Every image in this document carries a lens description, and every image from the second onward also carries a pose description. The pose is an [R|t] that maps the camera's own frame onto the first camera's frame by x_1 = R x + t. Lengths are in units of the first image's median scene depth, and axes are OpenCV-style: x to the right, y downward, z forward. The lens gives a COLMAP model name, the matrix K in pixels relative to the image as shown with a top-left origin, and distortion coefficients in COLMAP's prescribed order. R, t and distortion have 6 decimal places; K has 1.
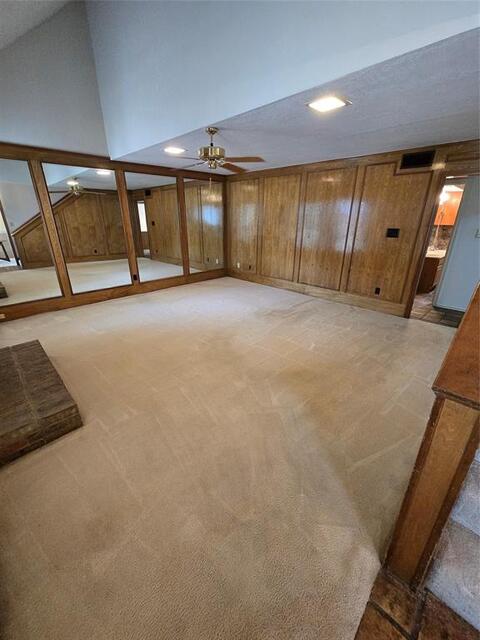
lens RADIAL K [[262.4, 0, 240.4], [0, 262.4, 318.7], [0, 0, 1]] dist [-0.001822, 0.000021]
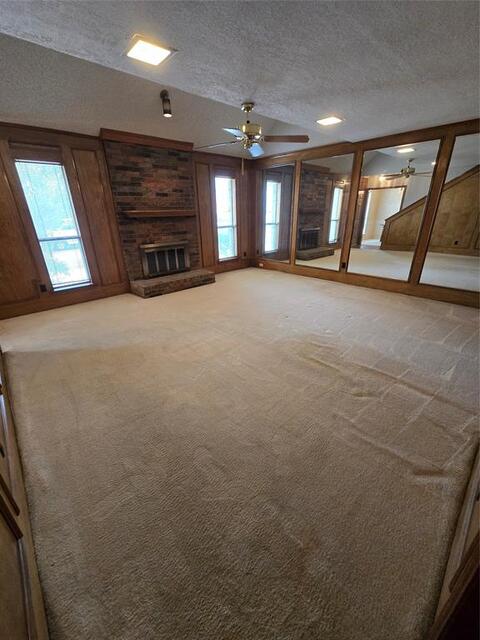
lens RADIAL K [[262.4, 0, 241.5], [0, 262.4, 318.8], [0, 0, 1]] dist [-0.001822, 0.000021]
pose [[-0.014292, 0.385701, -0.922513, 0.592442], [-0.339122, 0.866054, 0.367350, -0.219079], [0.940634, 0.318095, 0.118423, 0.600521]]
